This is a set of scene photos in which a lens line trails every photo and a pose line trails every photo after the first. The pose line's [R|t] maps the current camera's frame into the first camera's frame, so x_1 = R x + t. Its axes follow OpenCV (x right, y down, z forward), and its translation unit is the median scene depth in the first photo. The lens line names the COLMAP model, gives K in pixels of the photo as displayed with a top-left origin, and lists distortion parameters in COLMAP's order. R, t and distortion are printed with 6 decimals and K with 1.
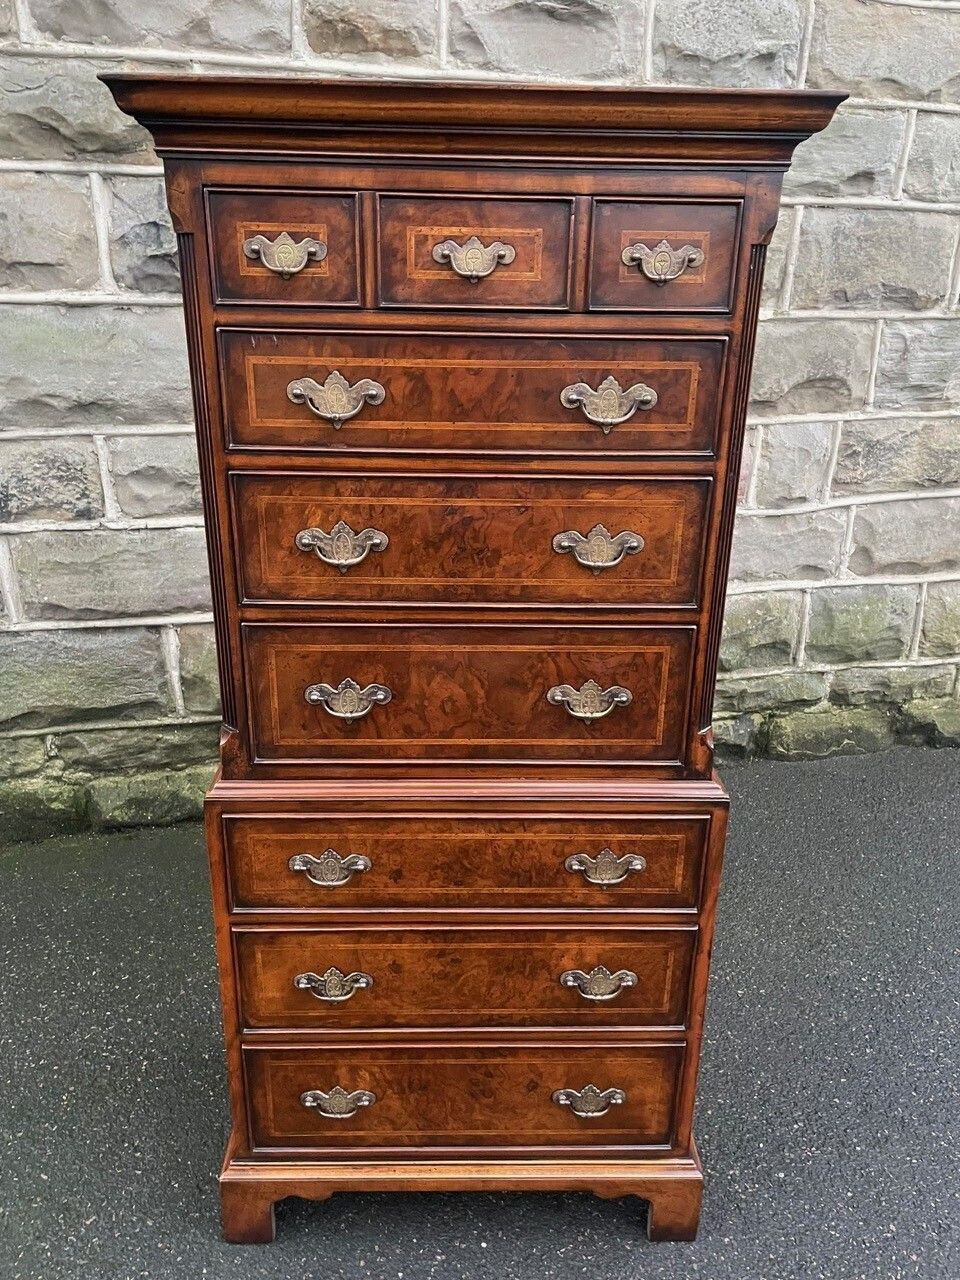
lens RADIAL K [[972.8, 0, 481.6], [0, 972.8, 639.3], [0, 0, 1]] dist [0.086878, -0.123622]
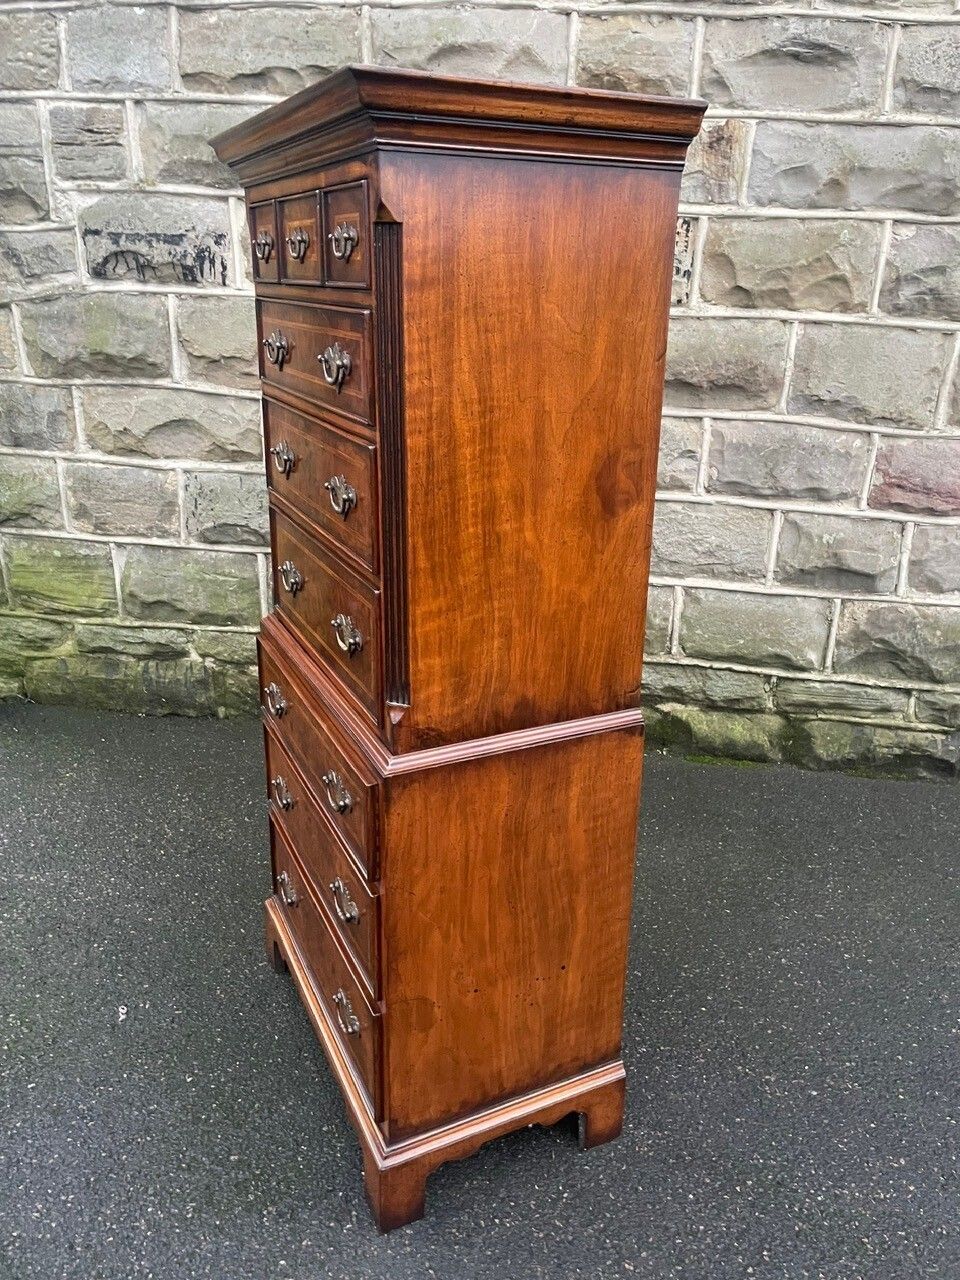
lens RADIAL K [[972.8, 0, 493.0], [0, 972.8, 634.0], [0, 0, 1]] dist [0.086878, -0.123622]
pose [[0.931772, 0.134924, -0.337041, 0.305645], [-0.145963, 0.989262, -0.007503, 0.111088], [0.332409, 0.056186, 0.941460, -0.200642]]
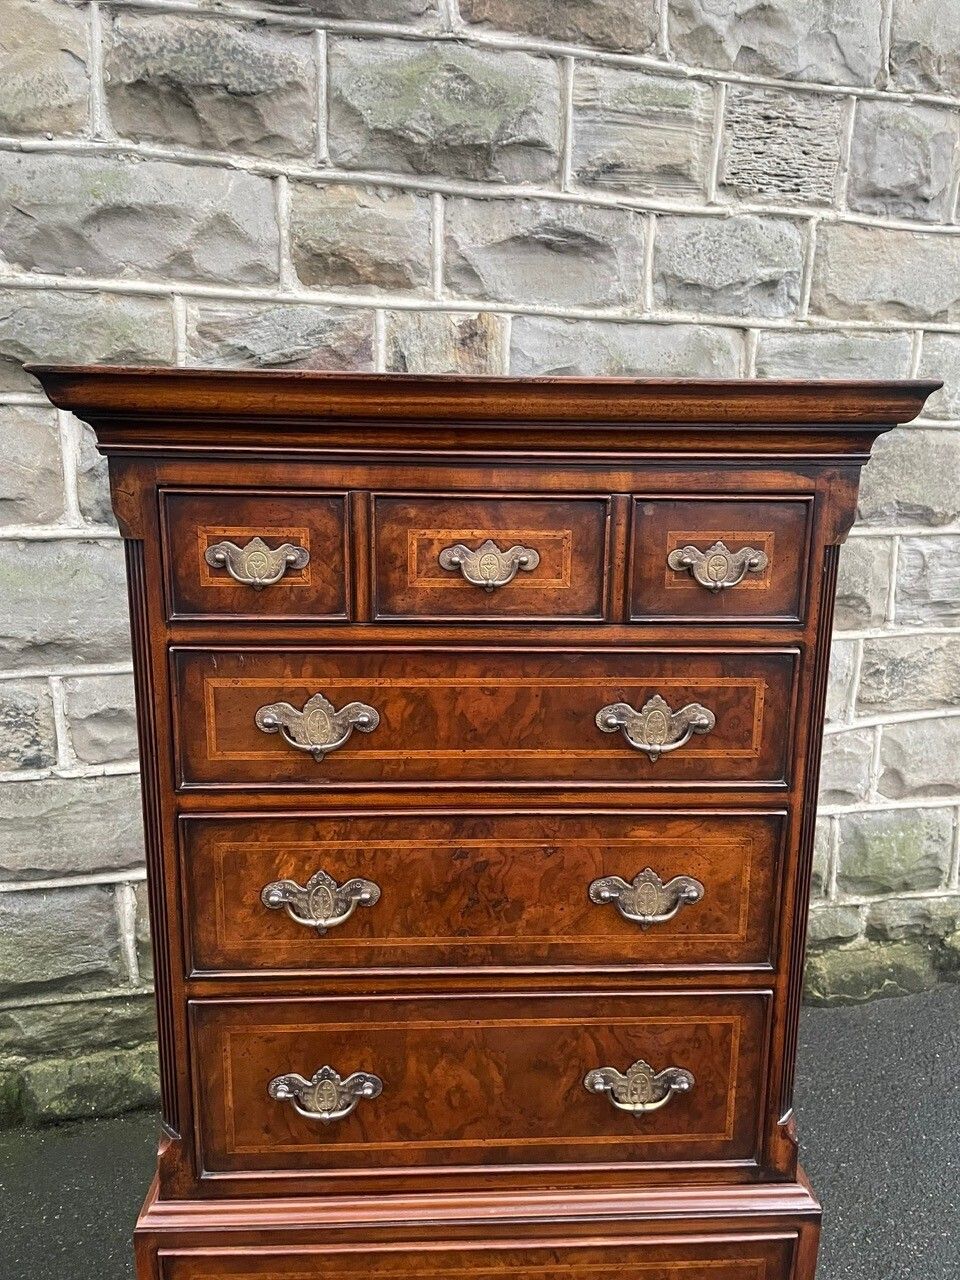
lens RADIAL K [[972.8, 0, 488.9], [0, 972.8, 639.9], [0, 0, 1]] dist [0.086878, -0.123622]
pose [[0.999709, -0.008743, 0.022461, -0.019119], [0.012127, 0.987802, -0.155245, -0.141343], [-0.020830, 0.155472, 0.987621, 0.147126]]
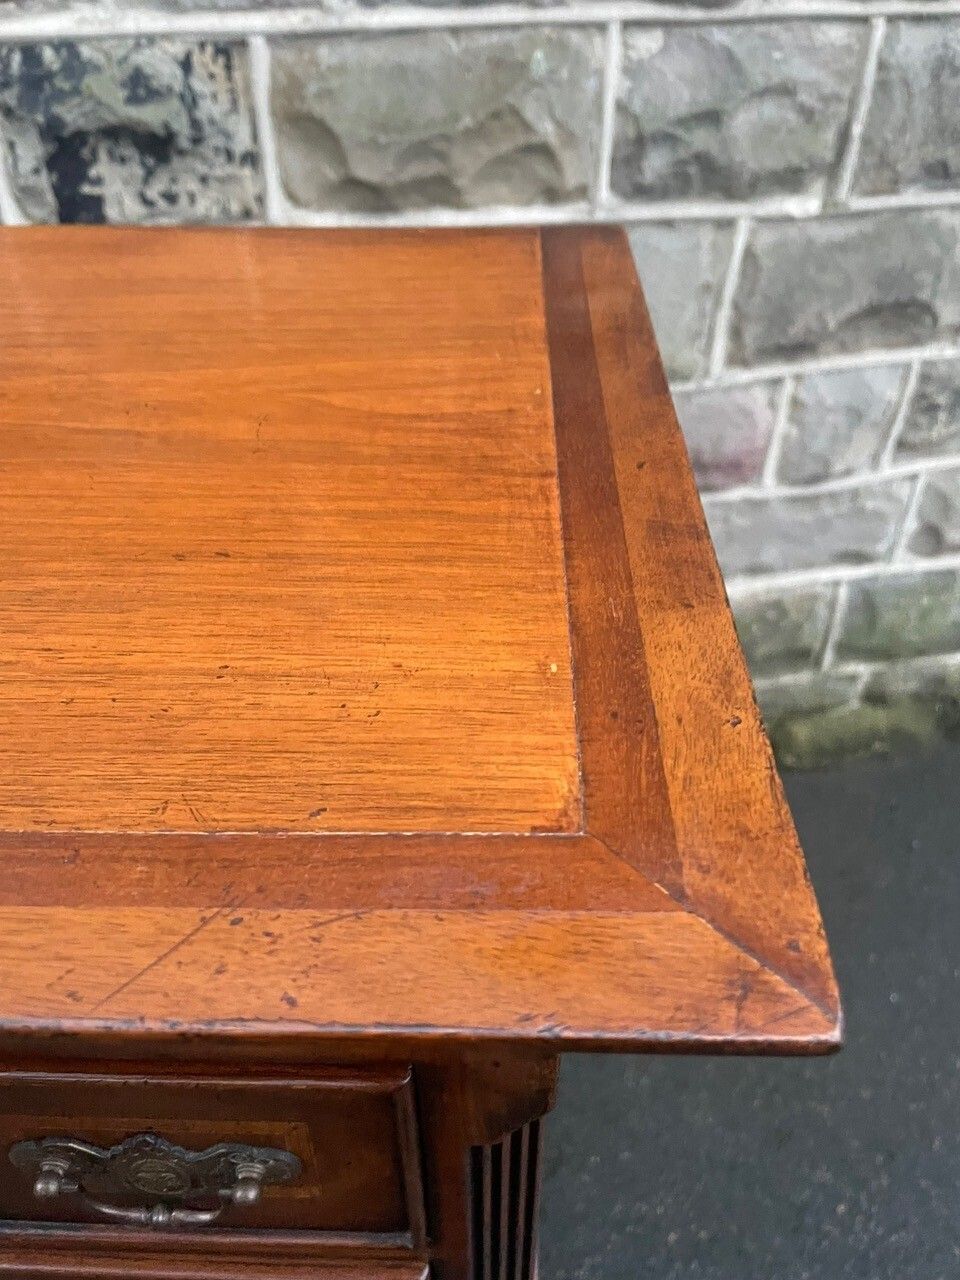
lens RADIAL K [[994.9, 0, 480.8], [0, 994.9, 634.0], [0, 0, 1]] dist [0.056057, -0.107366]
pose [[0.998695, 0.011812, -0.049683, 0.206060], [0.003695, 0.953615, 0.301006, -0.442074], [0.050934, -0.300796, 0.952327, 0.553577]]
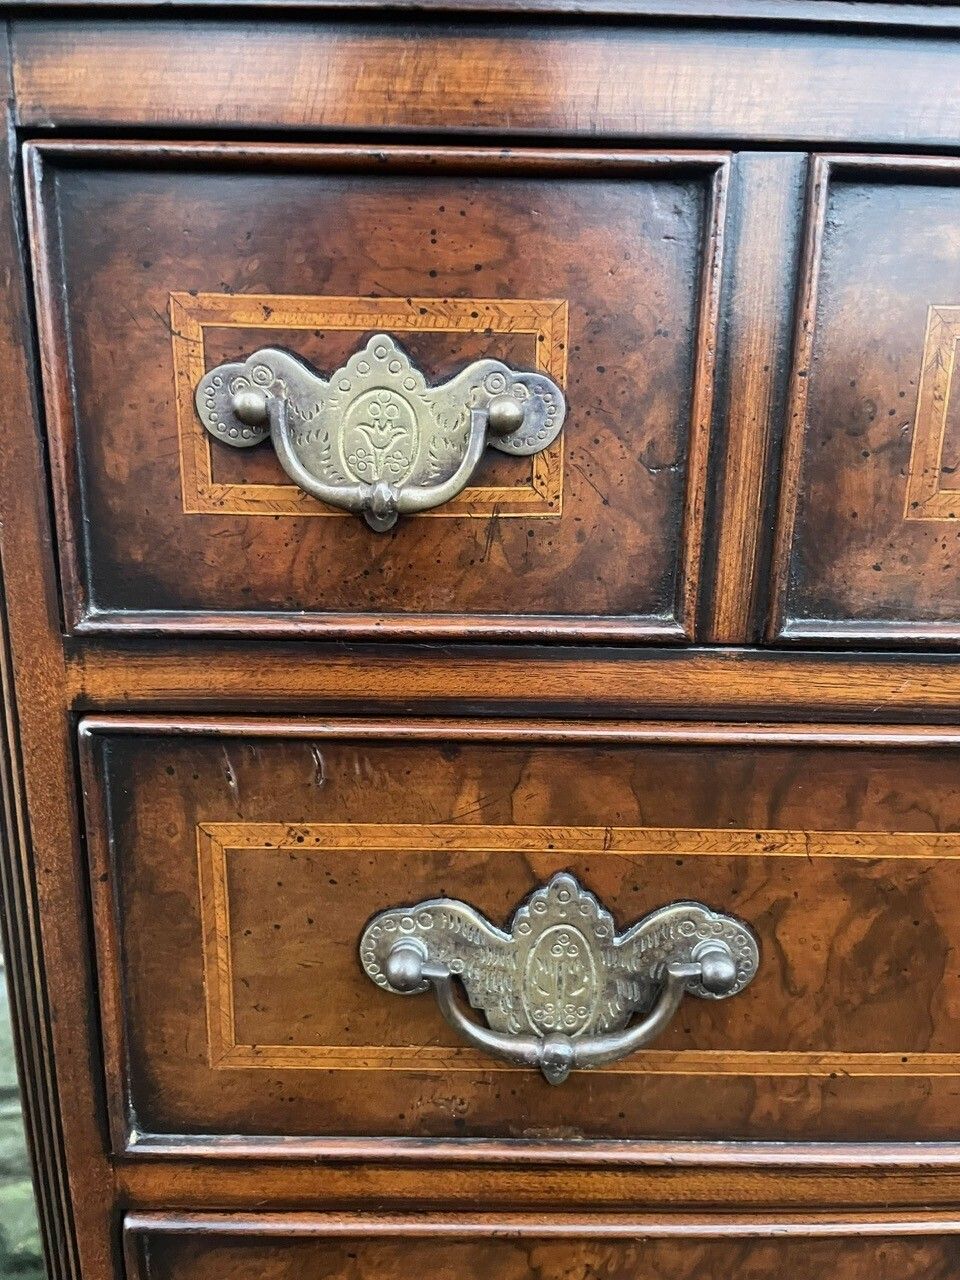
lens RADIAL K [[1015.5, 0, 483.6], [0, 1015.5, 641.4], [0, 0, 1]] dist [0.046673, -0.086101]
pose [[0.999774, 0.004001, -0.020868, -0.120659], [-0.006637, 0.991775, -0.127824, -0.220805], [0.020185, 0.127934, 0.991577, 0.546794]]
